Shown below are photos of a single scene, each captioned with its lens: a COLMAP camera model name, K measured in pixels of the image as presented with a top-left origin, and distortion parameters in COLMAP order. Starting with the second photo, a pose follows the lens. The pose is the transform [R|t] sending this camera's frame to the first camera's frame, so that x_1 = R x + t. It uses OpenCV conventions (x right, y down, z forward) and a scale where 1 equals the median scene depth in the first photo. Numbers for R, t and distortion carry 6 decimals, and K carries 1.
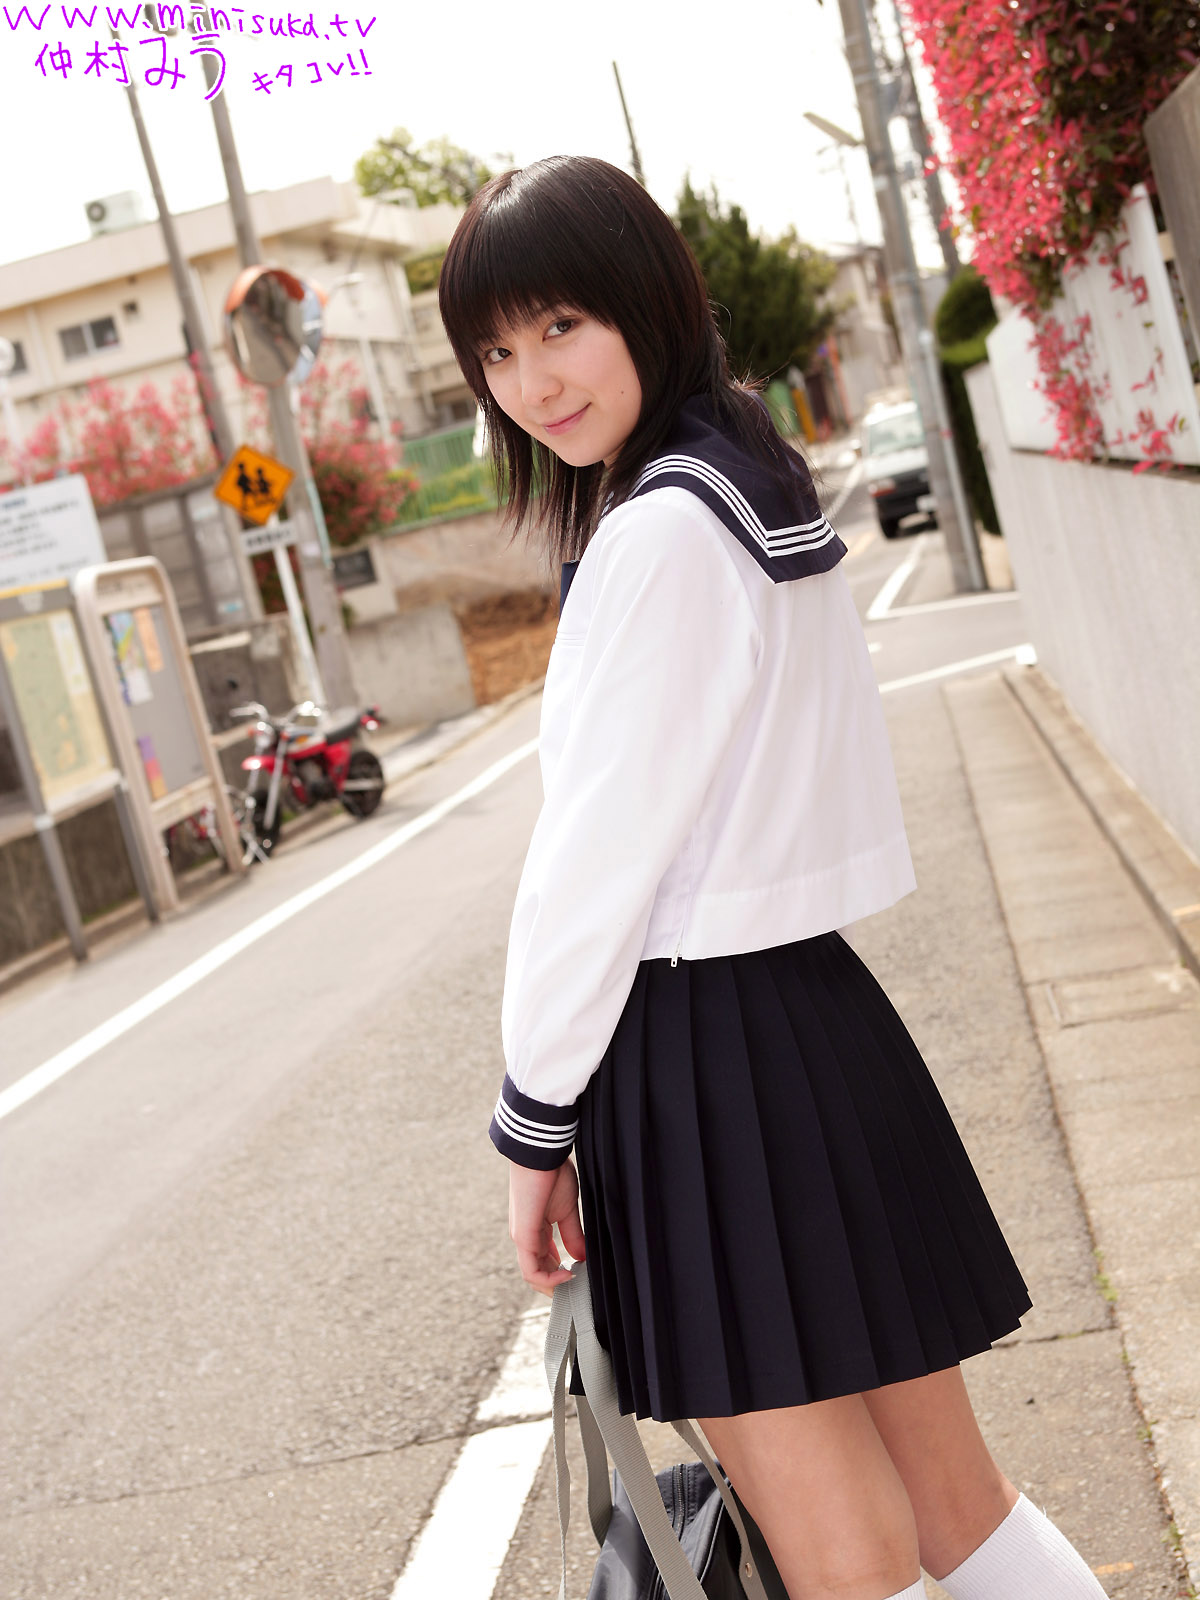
lens RADIAL K [[2366.6, 0, 618.0], [0, 2366.6, 725.9], [0, 0, 1]] dist [0.014816, 0.000000]
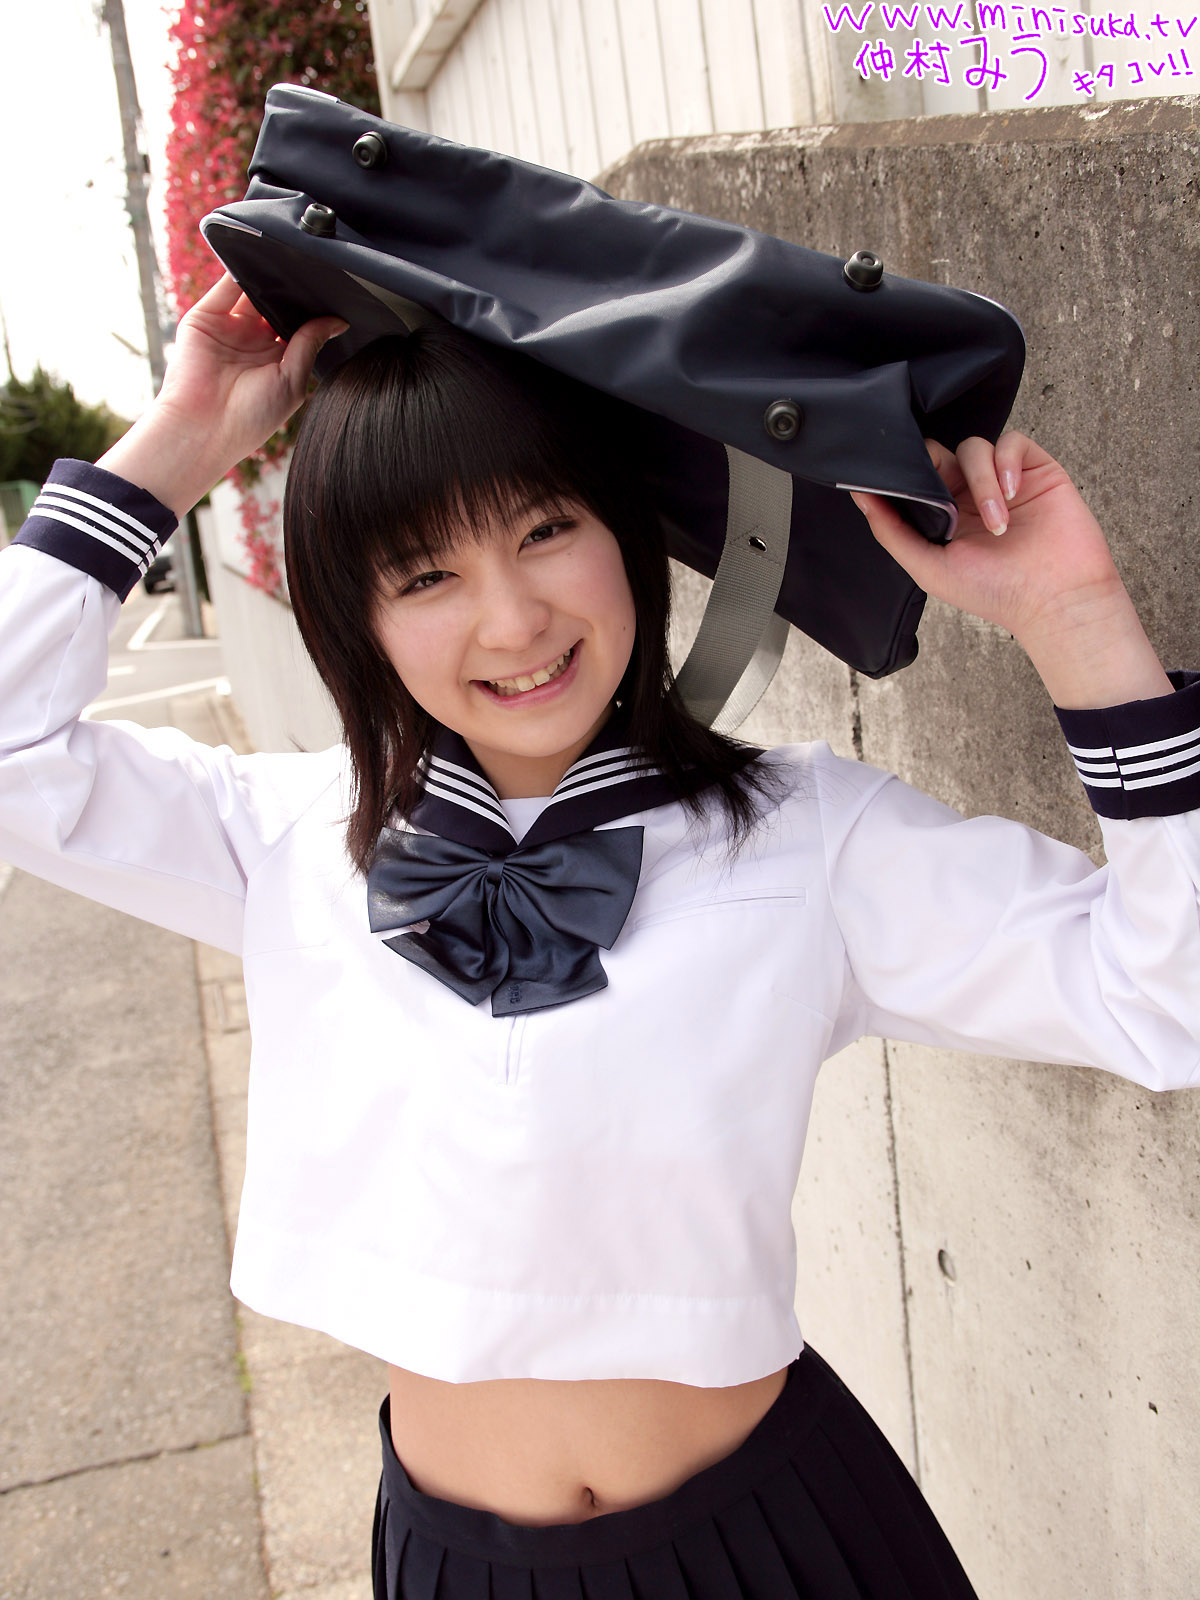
lens RADIAL K [[1275.7, 0, 549.2], [0, 1275.7, 725.6], [0, 0, 1]] dist [-0.083384, 0.055222]
pose [[0.910681, 0.059355, 0.408825, 0.048497], [-0.070134, 0.997472, 0.011409, -0.064156], [-0.407114, -0.039062, 0.912541, 0.259399]]
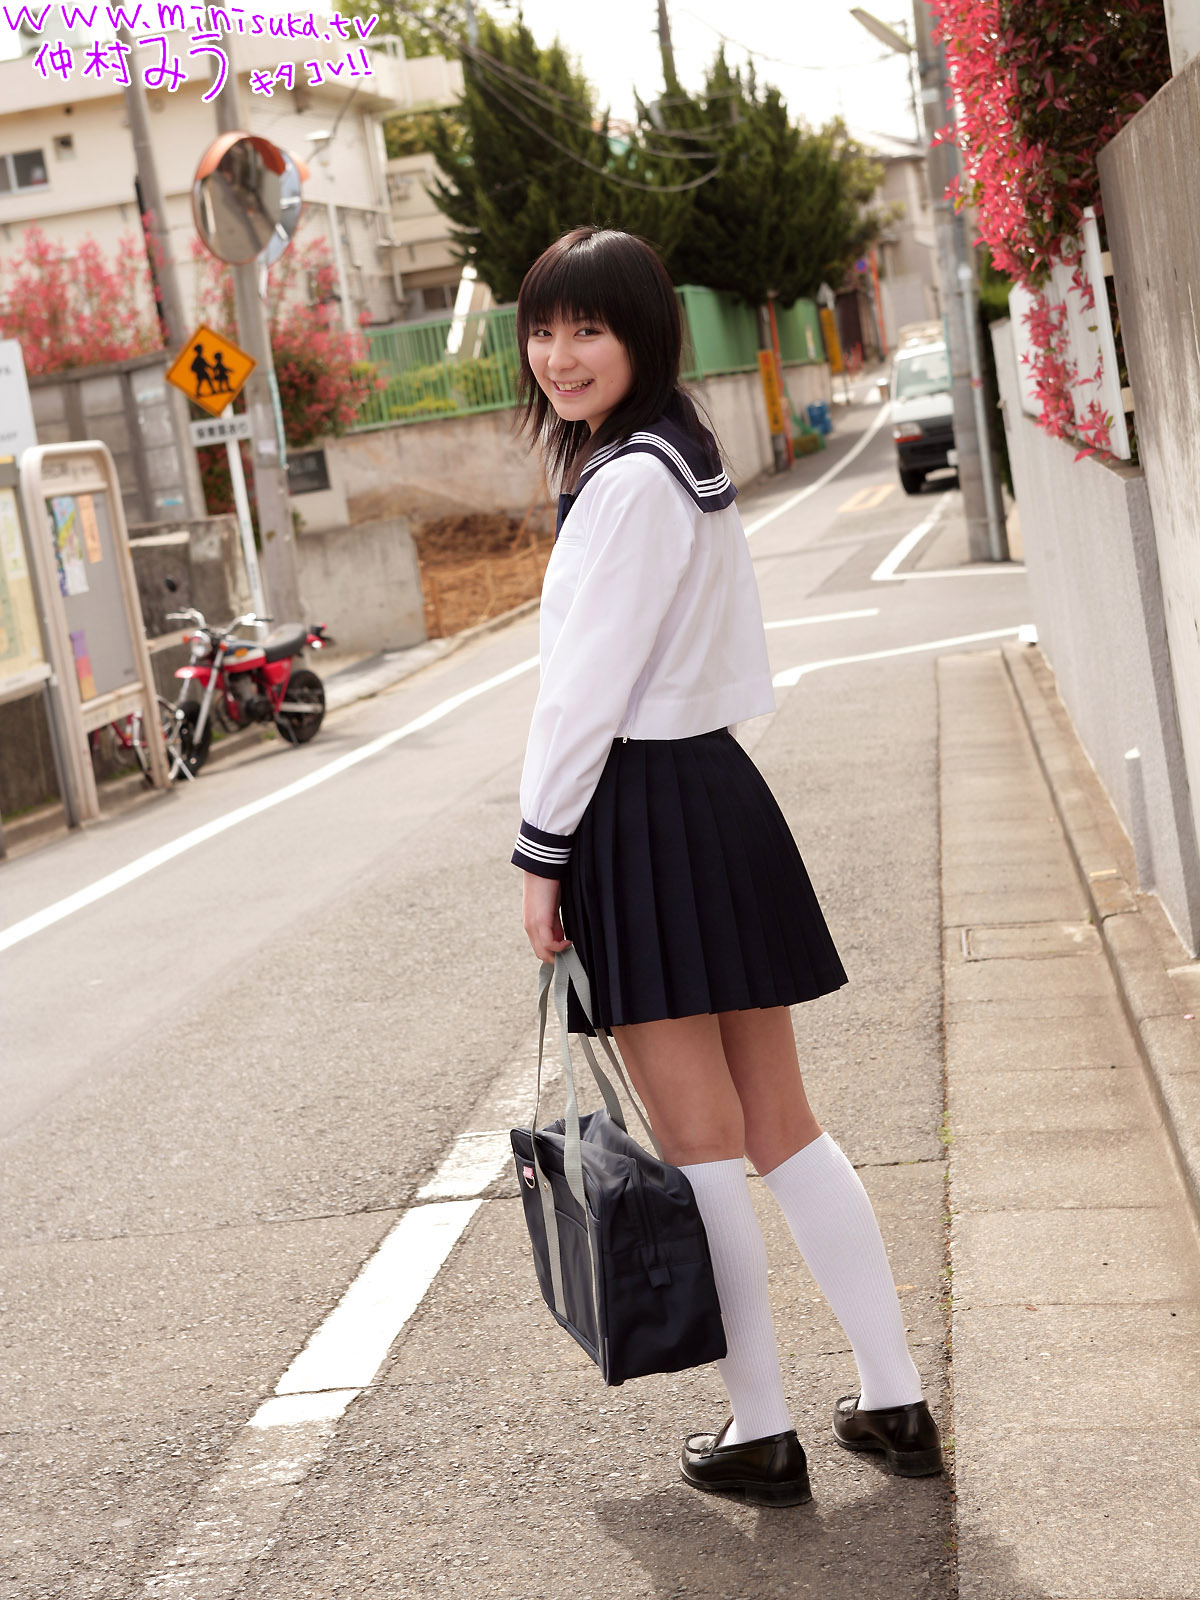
lens RADIAL K [[2945.0, 0, 610.0], [0, 2945.0, 729.5], [0, 0, 1]] dist [0.064032, 0.000000]
pose [[0.995711, 0.091897, 0.010671, 0.000420], [-0.092024, 0.995684, 0.012076, 0.018985], [-0.009516, -0.013007, 0.999870, -0.330499]]
